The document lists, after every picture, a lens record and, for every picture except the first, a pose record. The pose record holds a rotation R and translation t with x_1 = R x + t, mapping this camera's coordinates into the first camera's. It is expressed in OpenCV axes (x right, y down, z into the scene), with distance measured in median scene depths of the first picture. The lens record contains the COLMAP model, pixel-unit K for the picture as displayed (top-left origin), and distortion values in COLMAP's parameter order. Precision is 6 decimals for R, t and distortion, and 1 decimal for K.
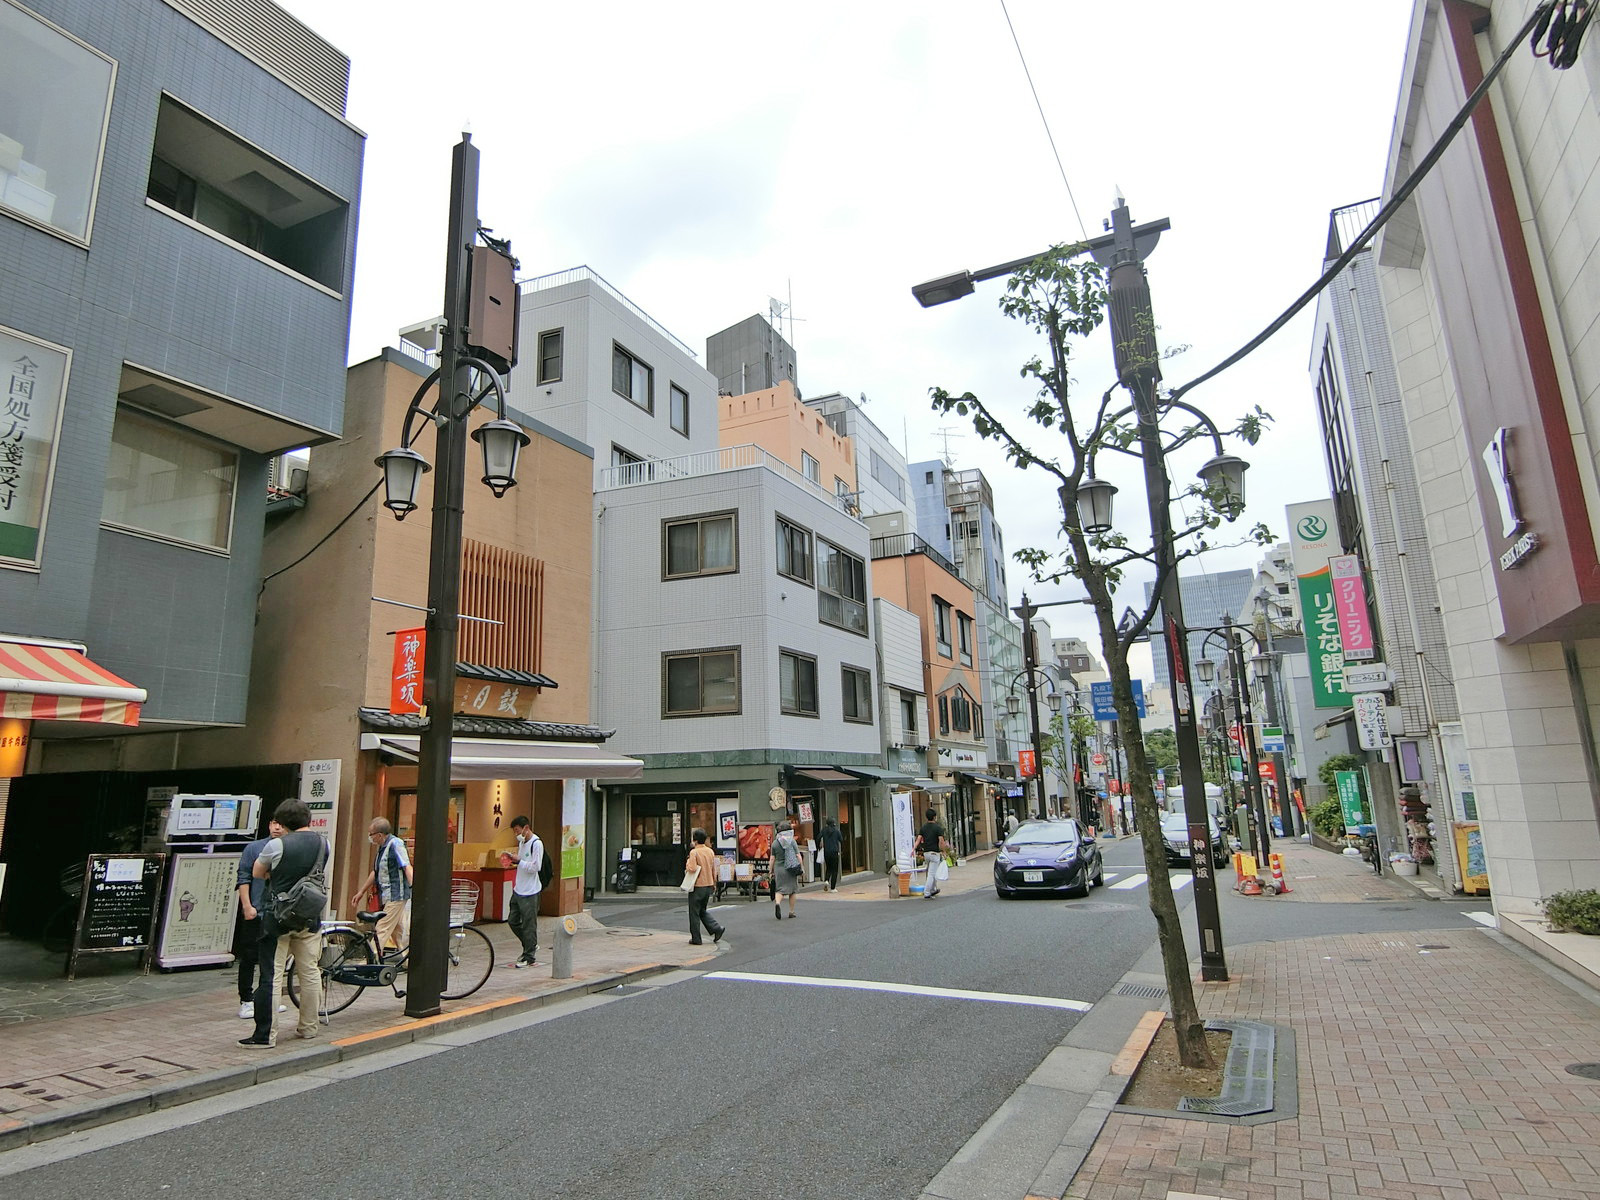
lens RADIAL K [[892.6, 0, 793.1], [0, 892.6, 597.3], [0, 0, 1]] dist [-0.012947, -0.001983]
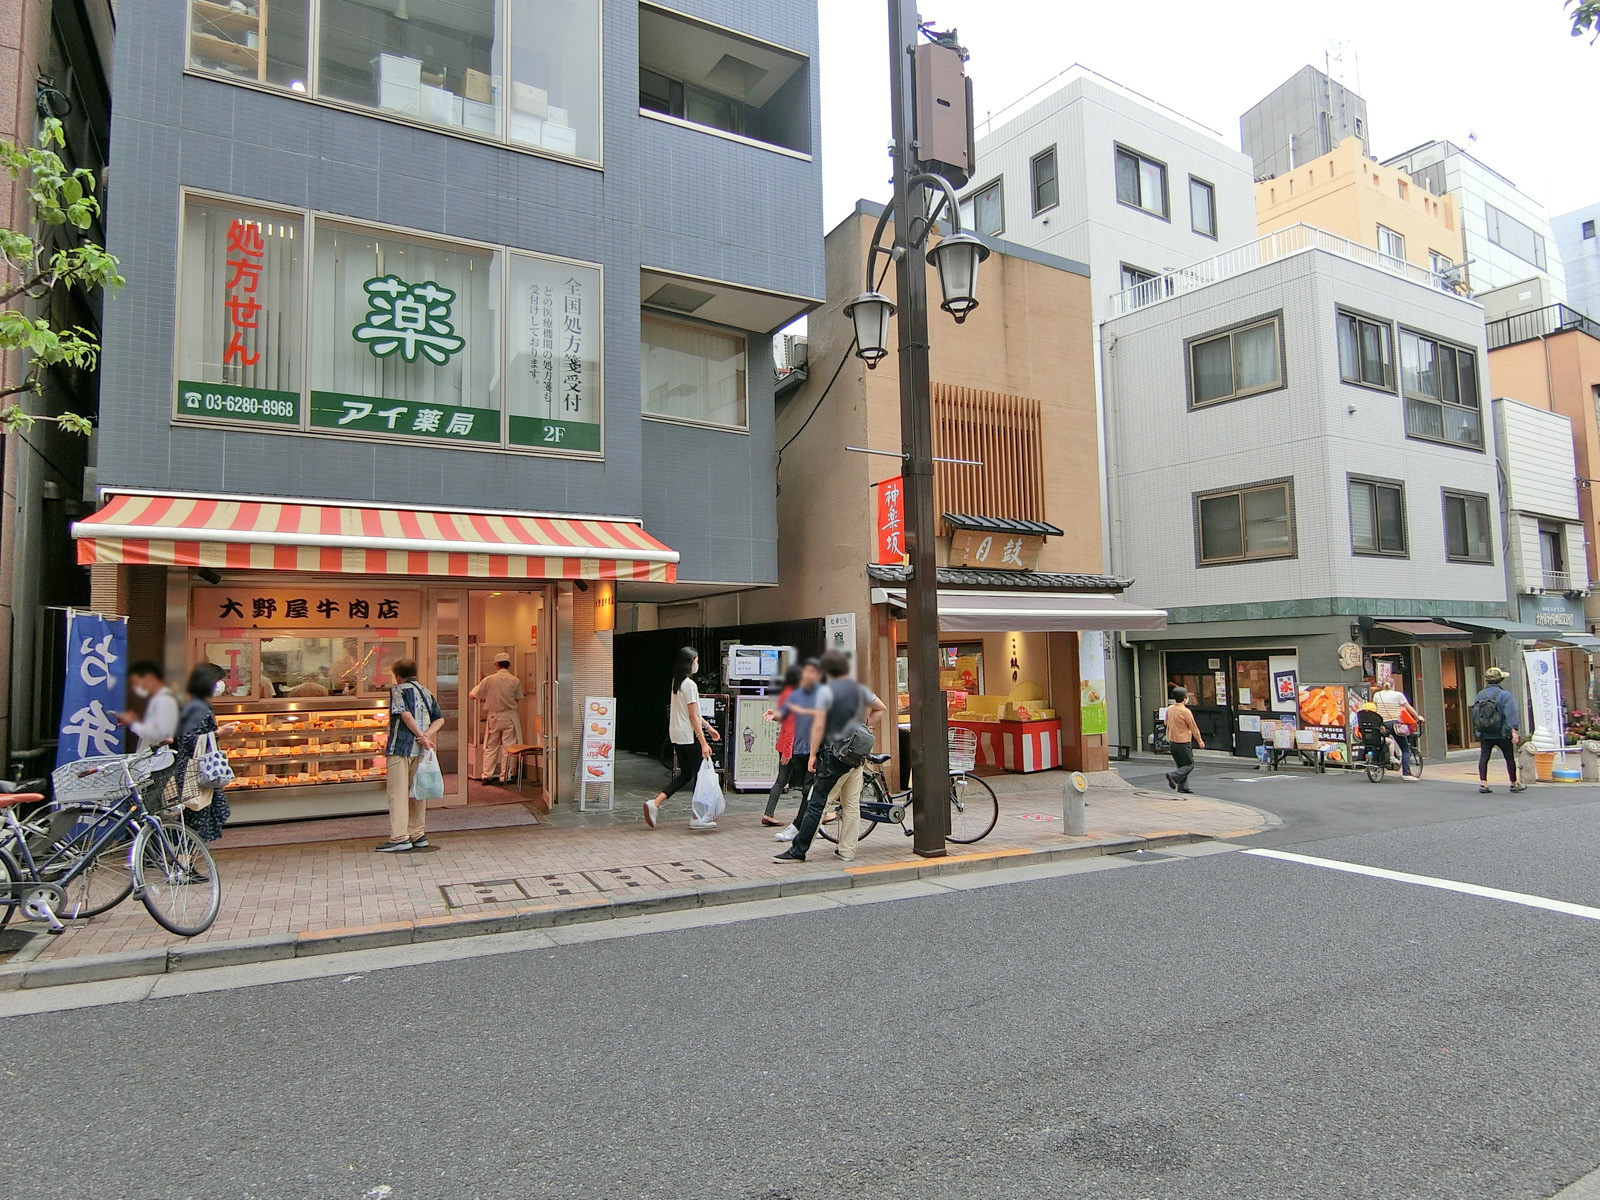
lens RADIAL K [[895.3, 0, 800.0], [0, 895.3, 600.0], [0, 0, 1]] dist [-0.004339, -0.010405]
pose [[0.836049, -0.024715, -0.548098, 0.019255], [0.110020, 0.986246, 0.123348, 0.026634], [0.537511, -0.163427, 0.827269, 0.080556]]
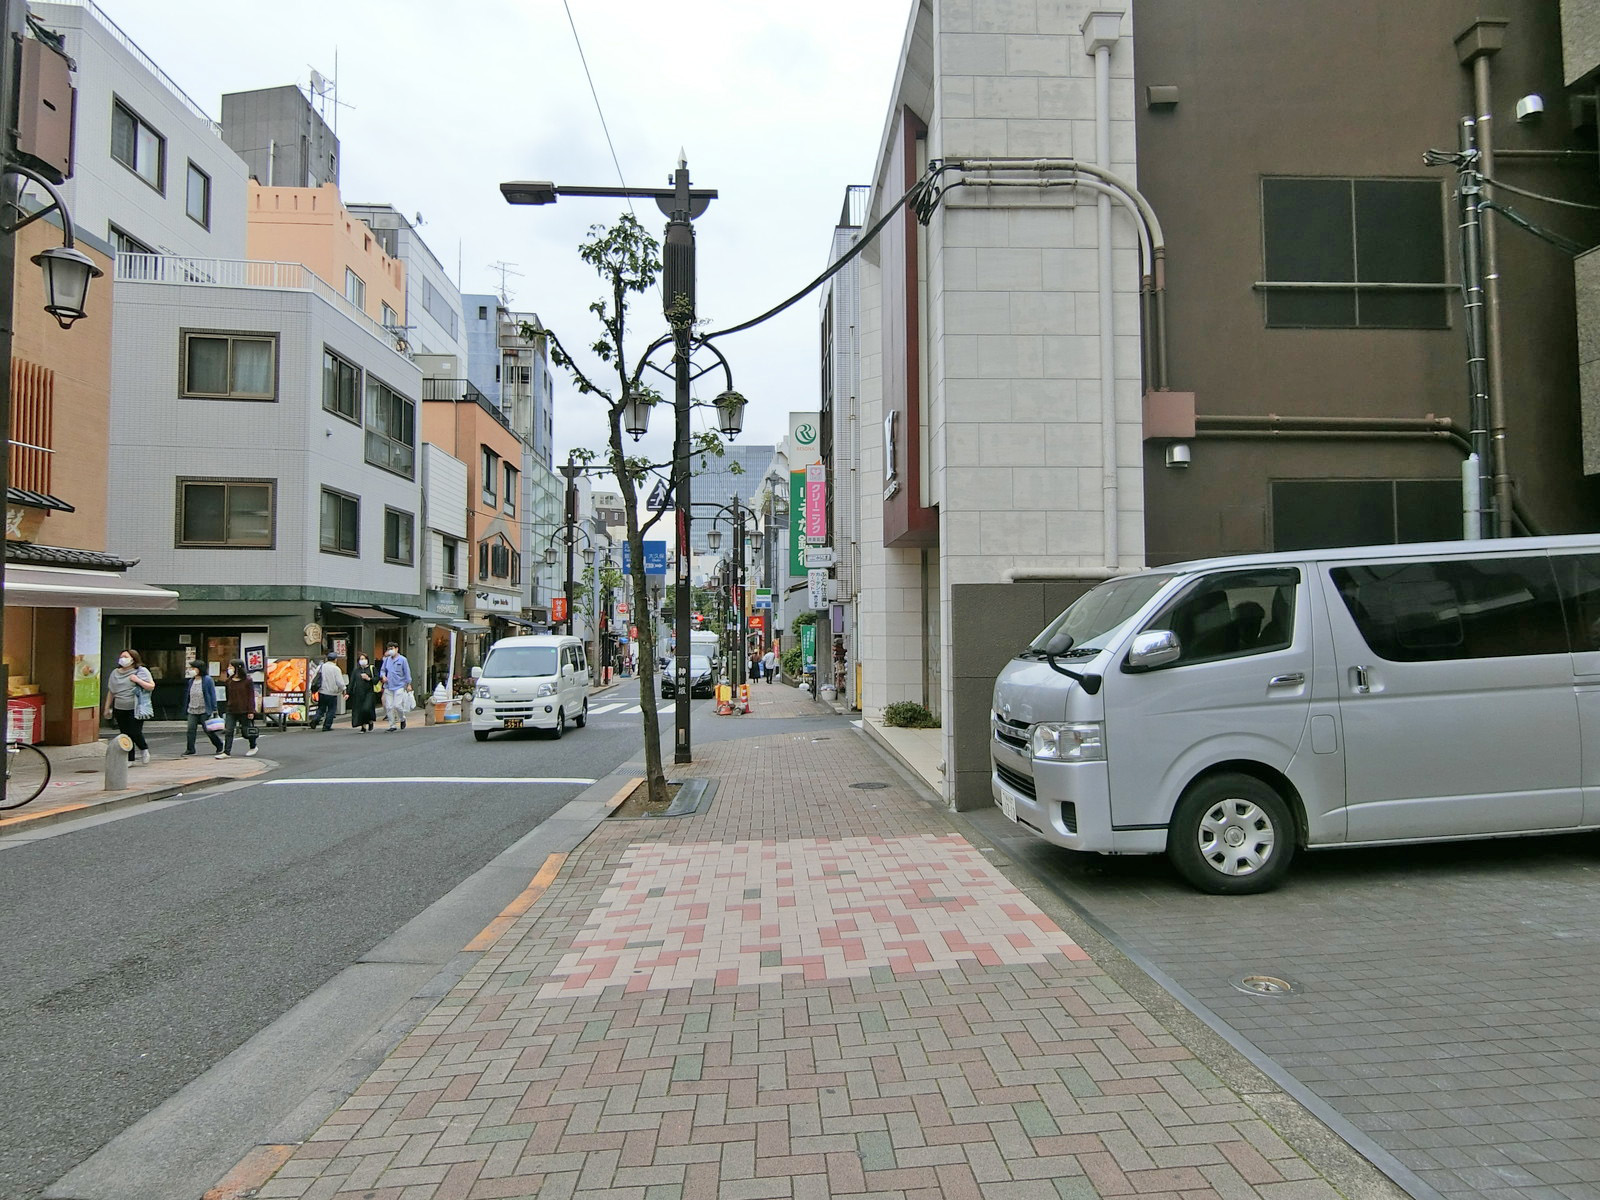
lens RADIAL K [[892.6, 0, 793.1], [0, 892.6, 597.3], [0, 0, 1]] dist [-0.012947, -0.001983]
pose [[0.870798, 0.044224, 0.489648, -0.066987], [-0.126696, 0.982494, 0.136582, -0.040038], [-0.475036, -0.180971, 0.861156, -0.214762]]
